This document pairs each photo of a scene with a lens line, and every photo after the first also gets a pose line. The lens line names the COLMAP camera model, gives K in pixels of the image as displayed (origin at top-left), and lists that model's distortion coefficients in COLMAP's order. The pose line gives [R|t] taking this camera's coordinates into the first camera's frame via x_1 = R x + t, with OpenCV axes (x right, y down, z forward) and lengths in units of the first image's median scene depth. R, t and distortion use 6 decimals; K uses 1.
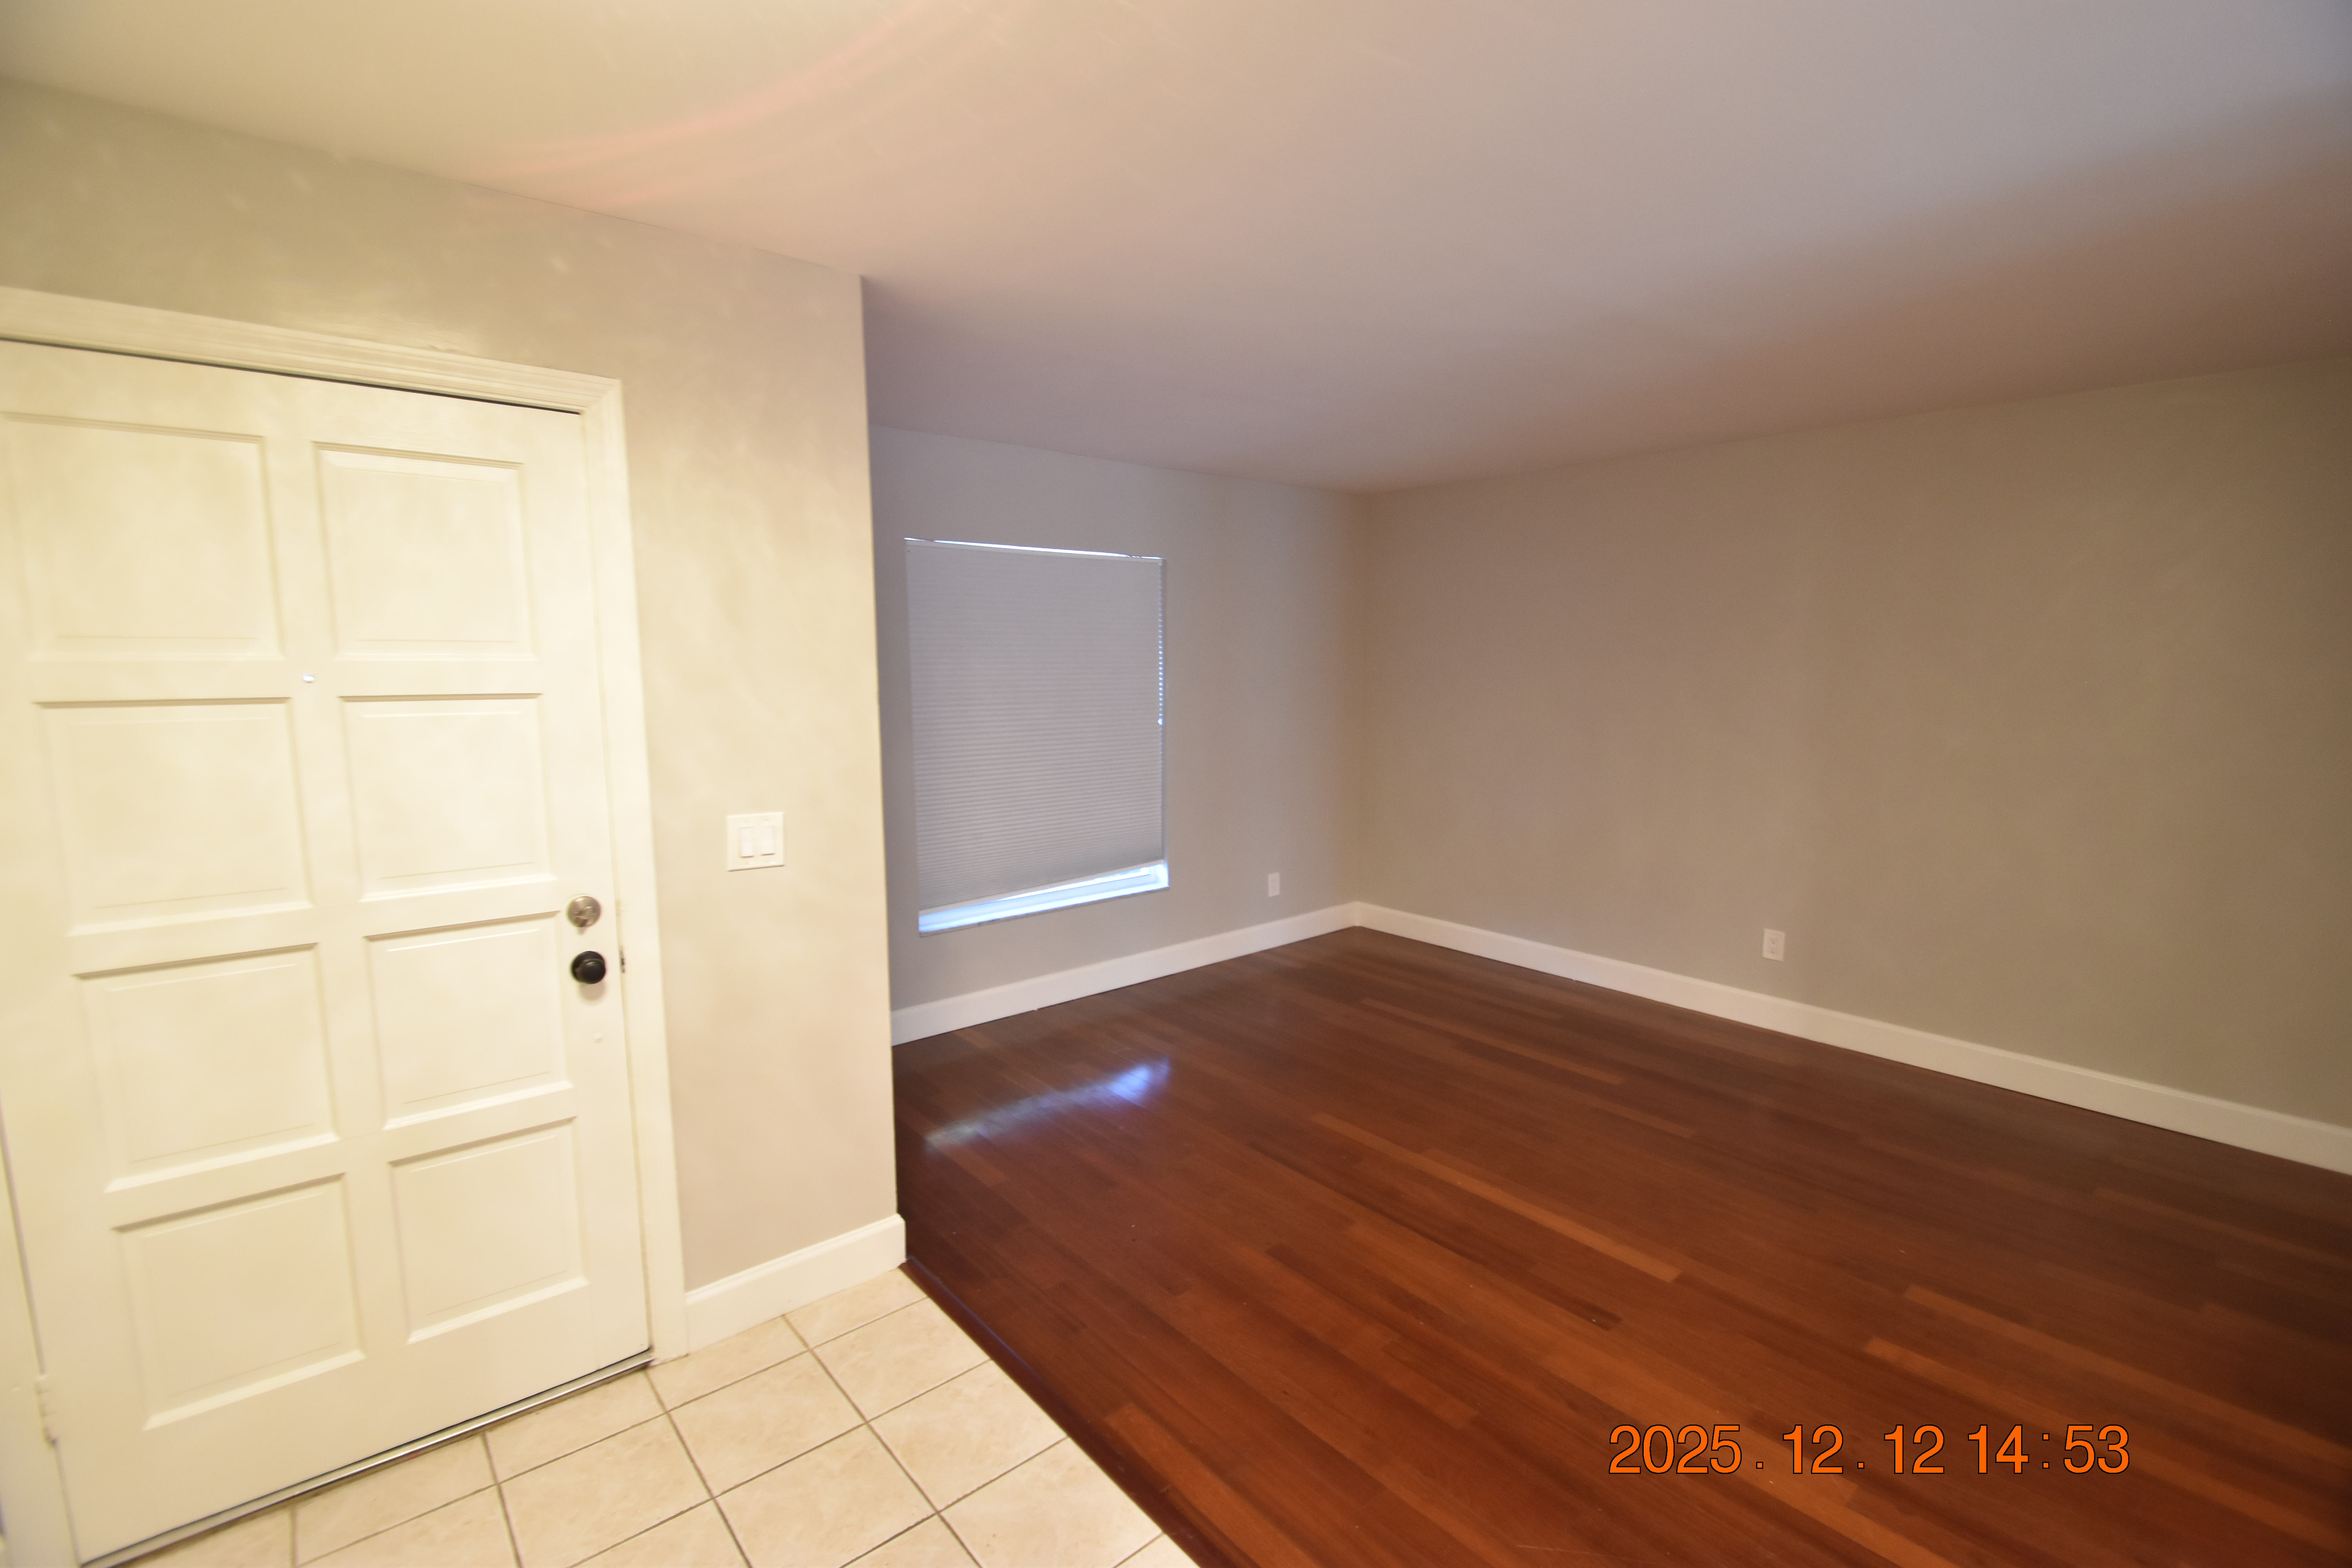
lens RADIAL K [[1029.7, 0, 1173.2], [0, 1029.7, 794.7], [0, 0, 1]] dist [0.011478, -0.014760]
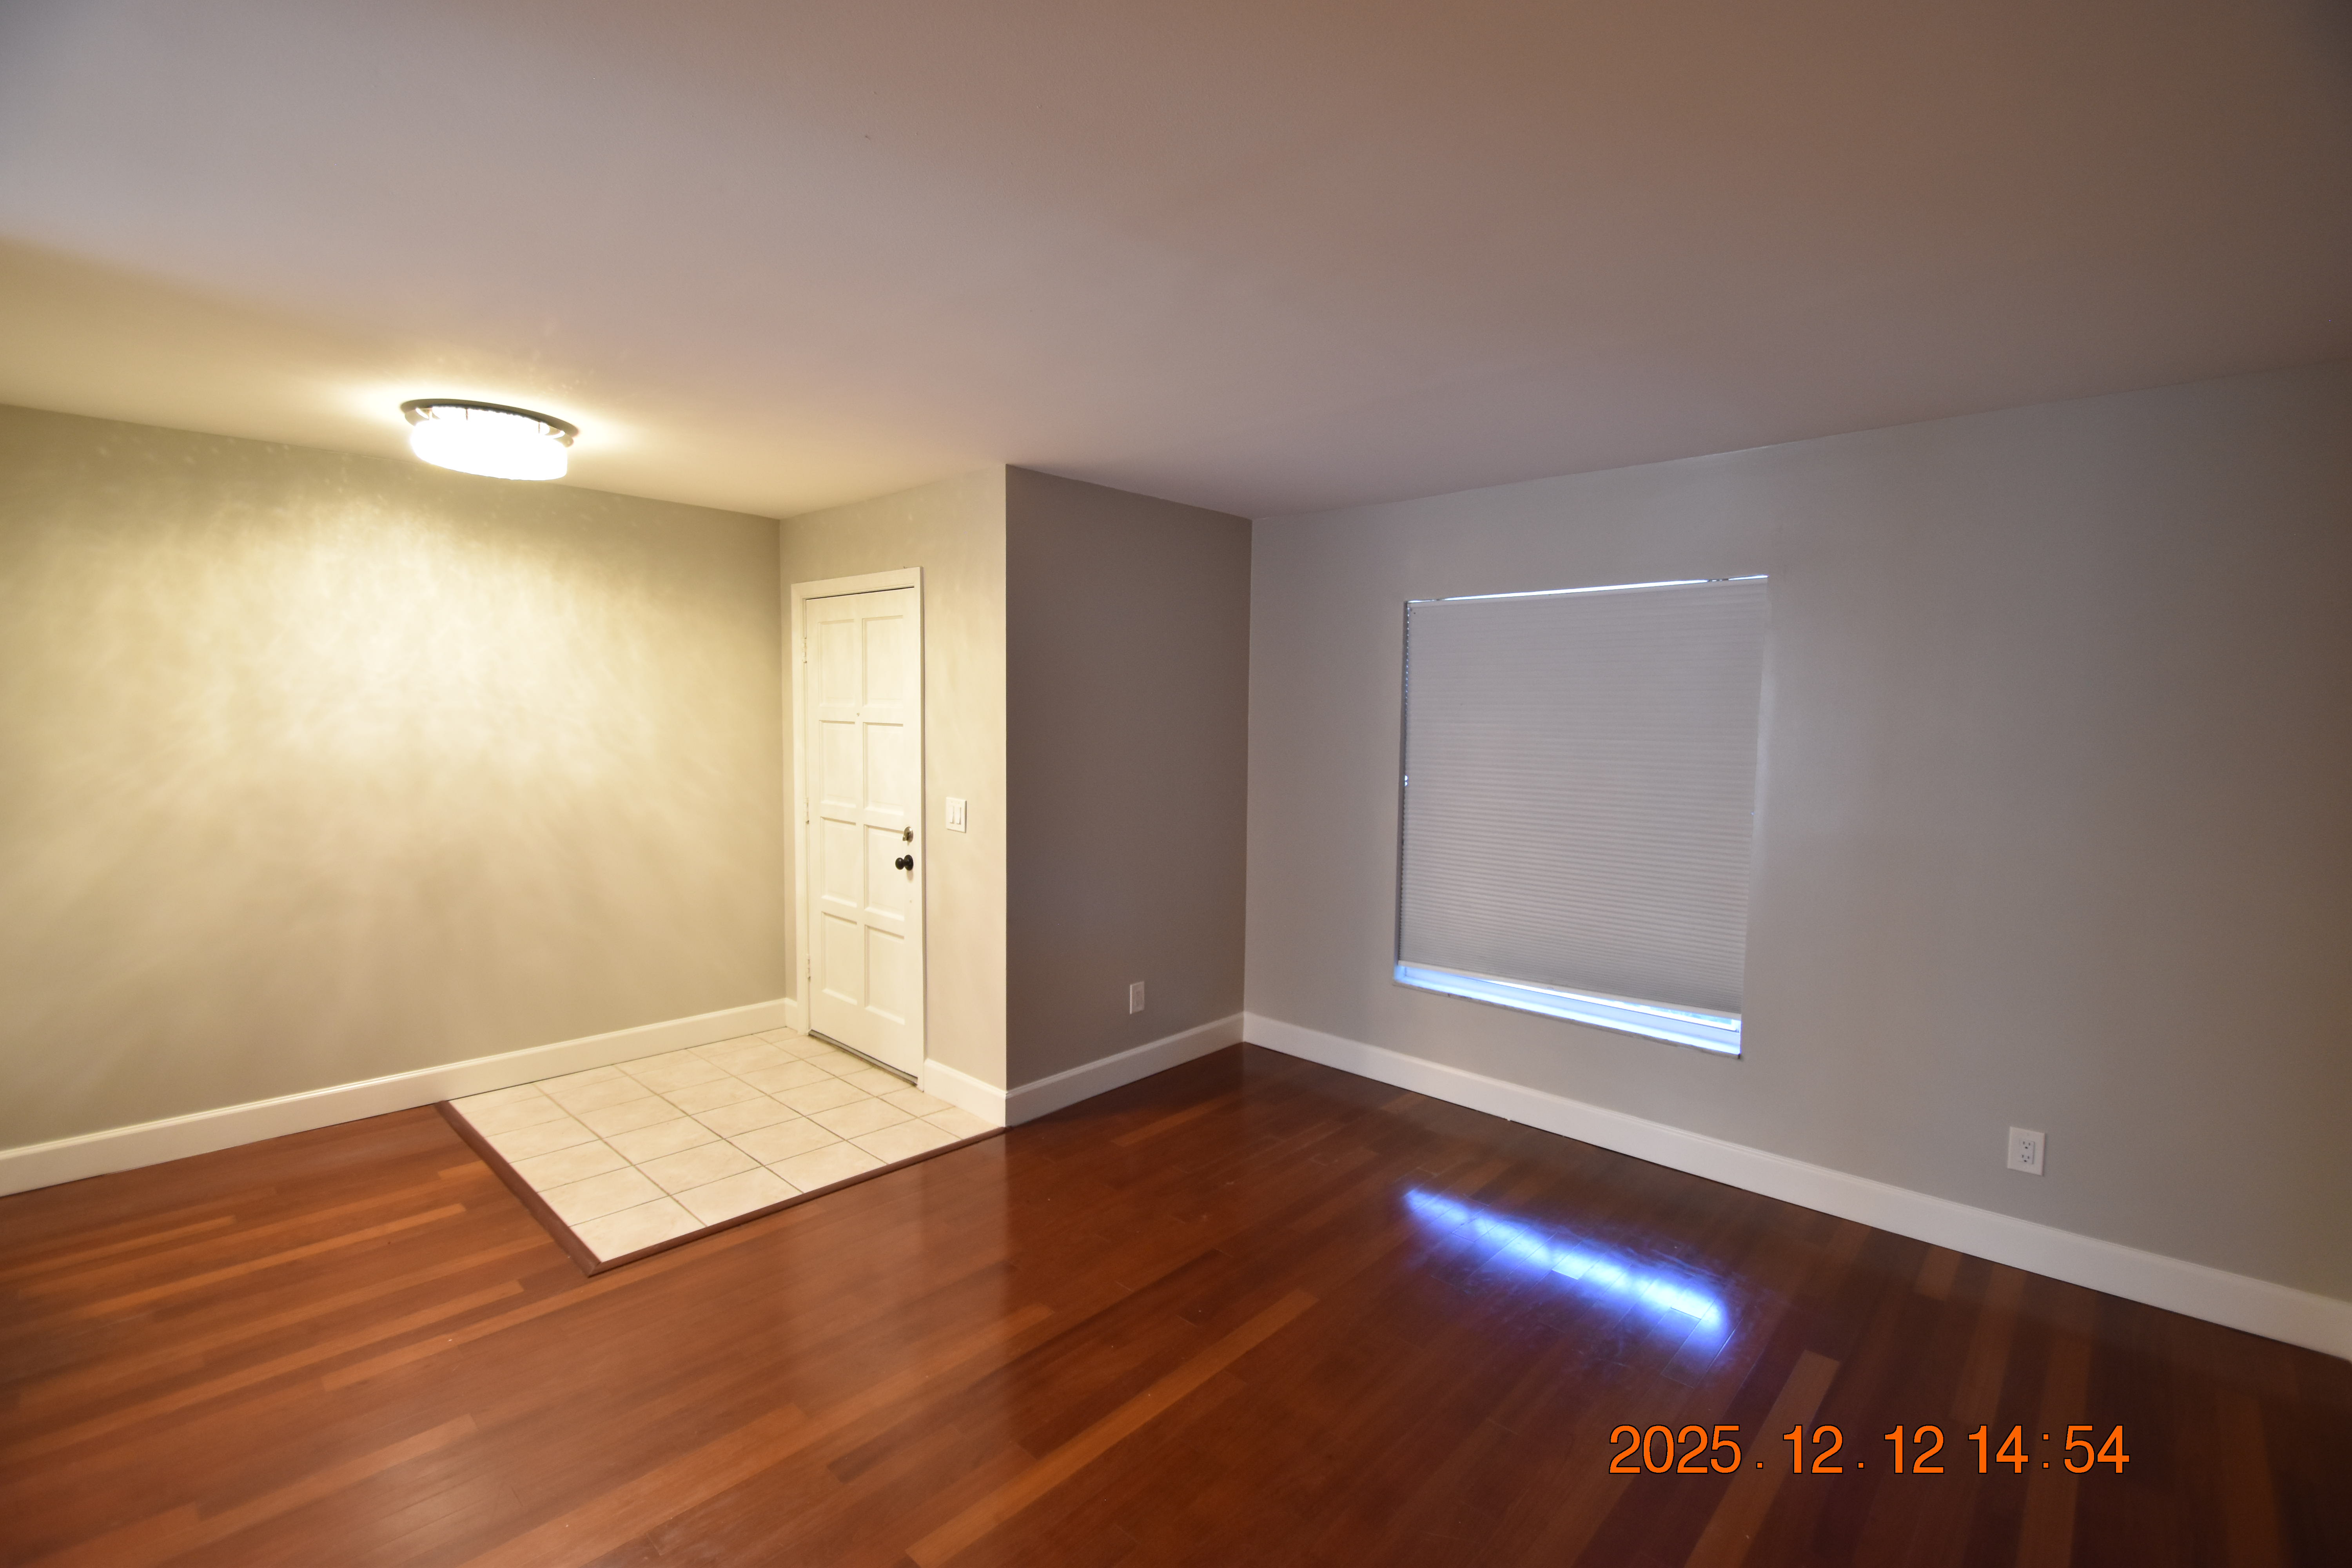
lens RADIAL K [[1029.7, 0, 1186.7], [0, 1029.7, 802.3], [0, 0, 1]] dist [0.011478, -0.014760]
pose [[0.113796, 0.085430, -0.989824, 1.405785], [-0.146533, 0.986843, 0.068326, -0.156603], [0.982639, 0.137267, 0.124817, 1.231802]]
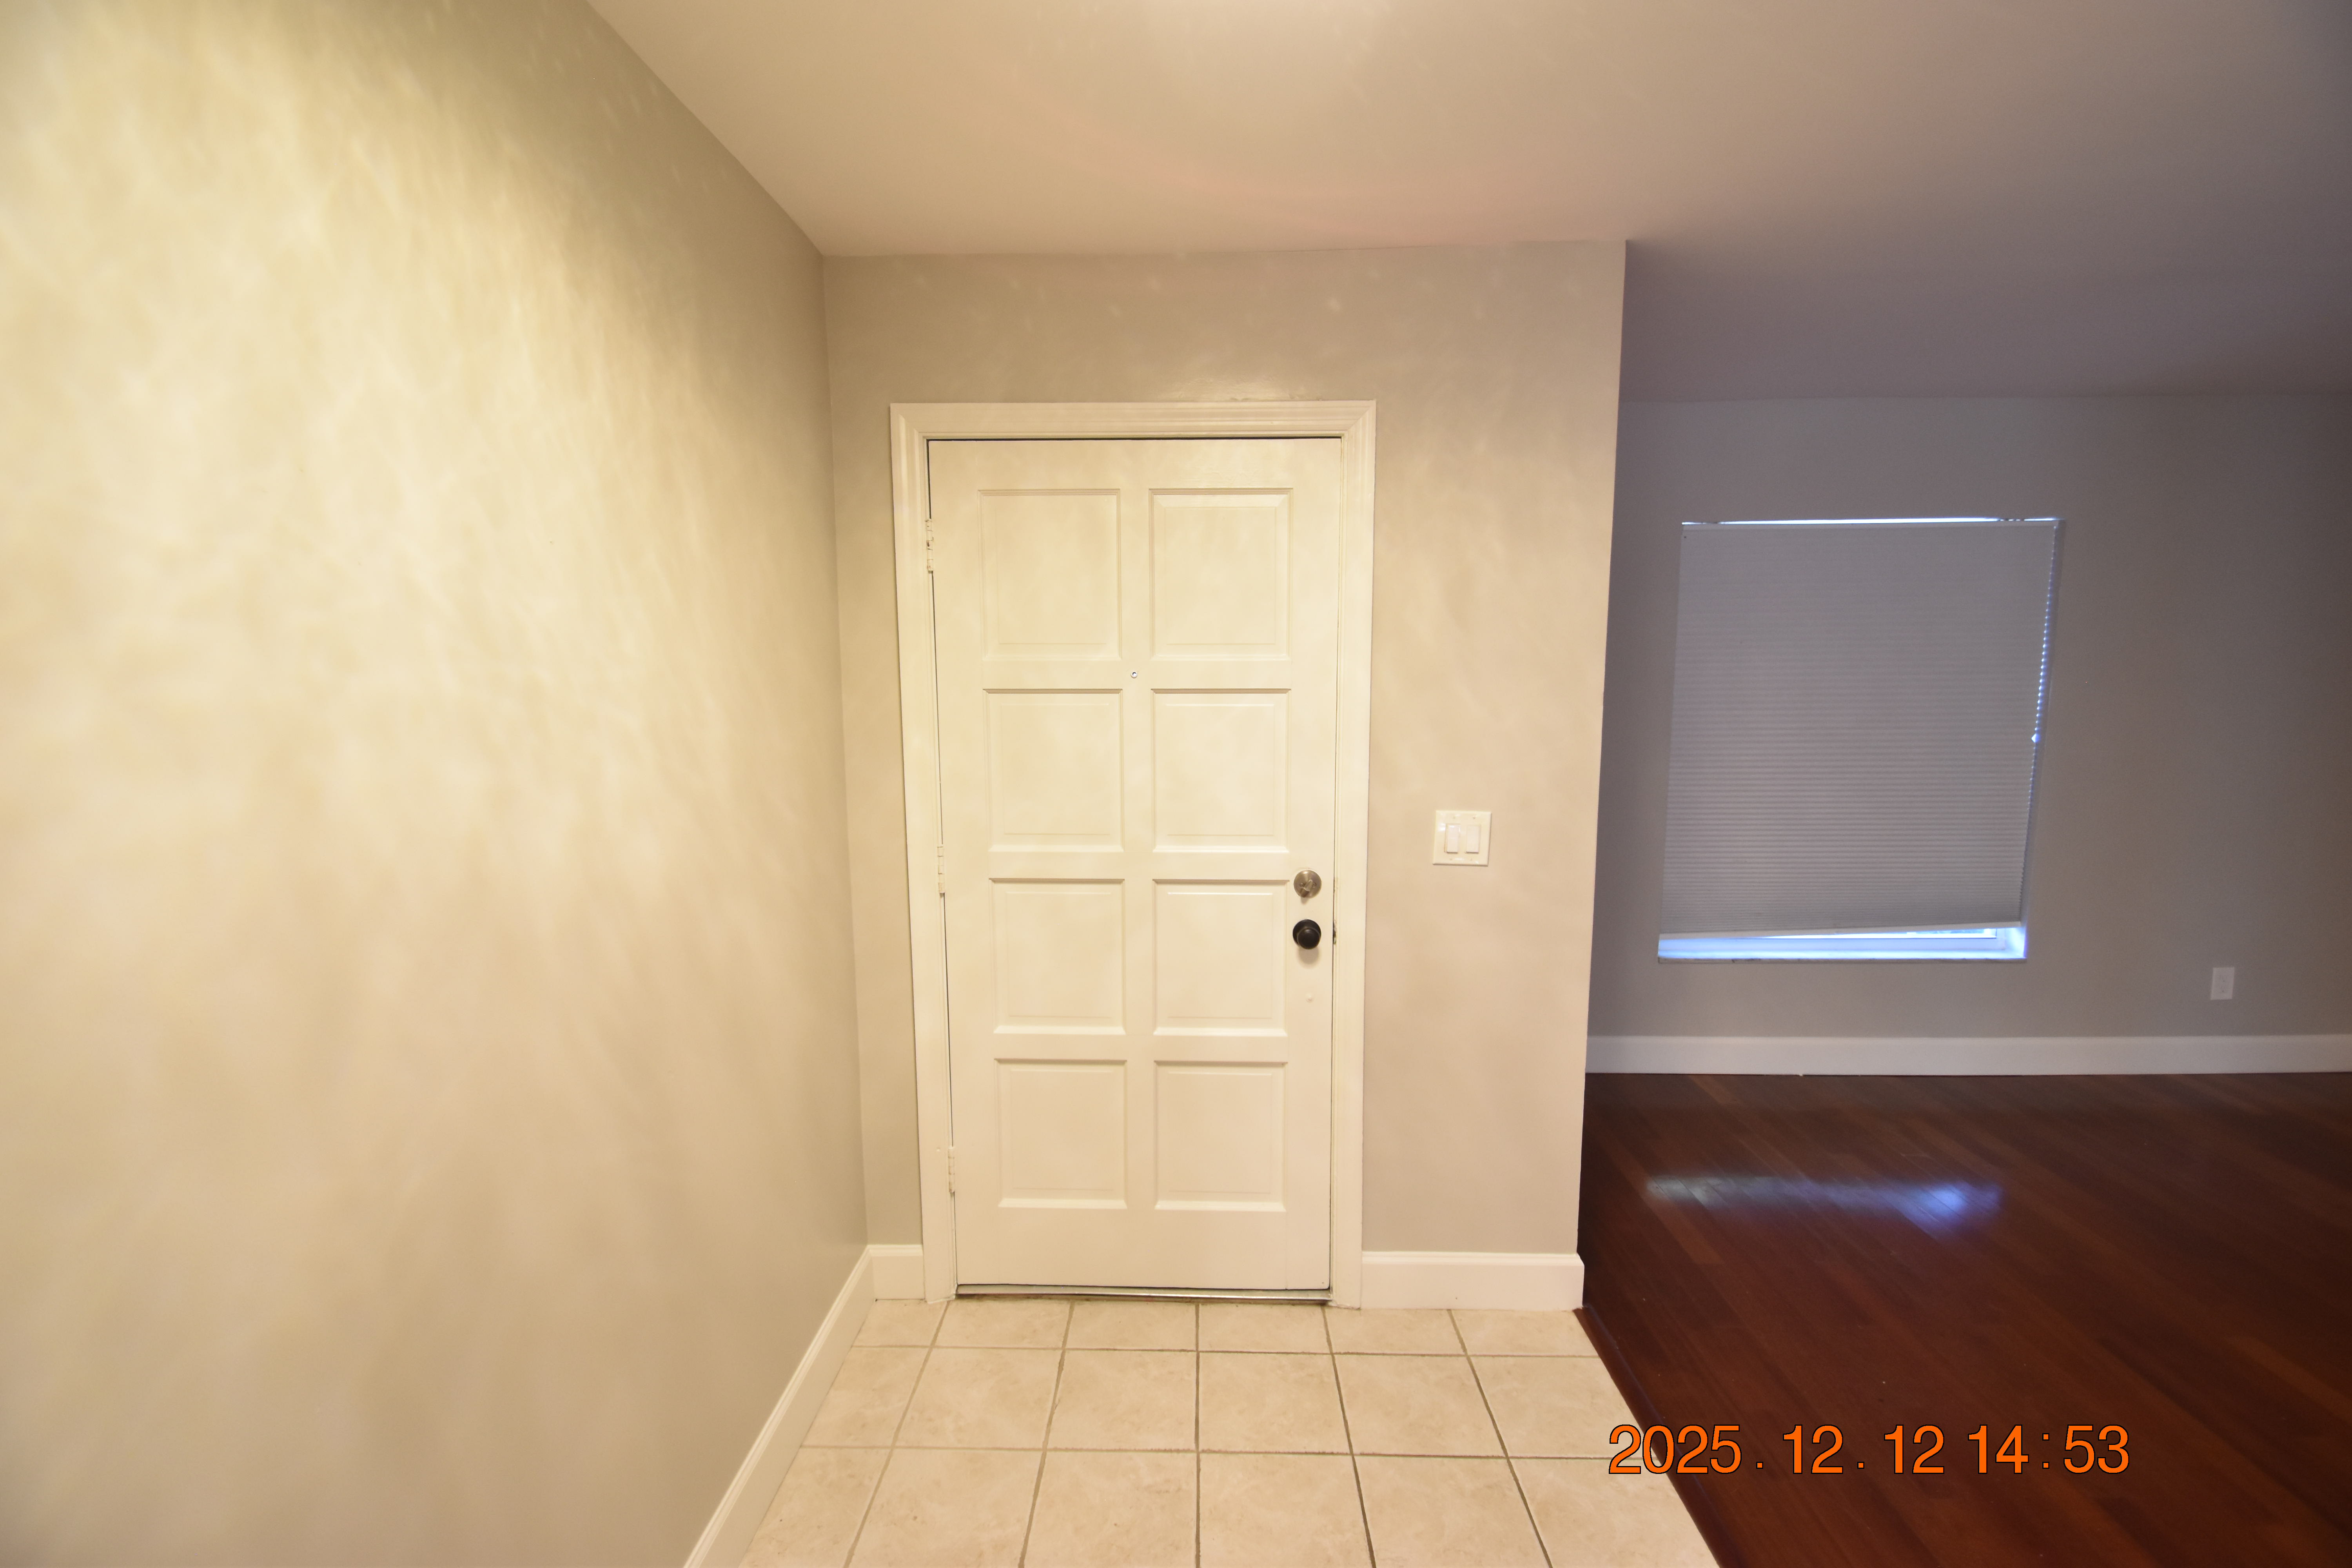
lens RADIAL K [[1029.7, 0, 1173.3], [0, 1029.7, 794.1], [0, 0, 1]] dist [0.011478, -0.014760]
pose [[0.742110, 0.082768, -0.665148, 0.056370], [-0.081867, 0.996110, 0.032612, -0.008328], [0.665259, 0.030252, 0.745999, 0.062498]]
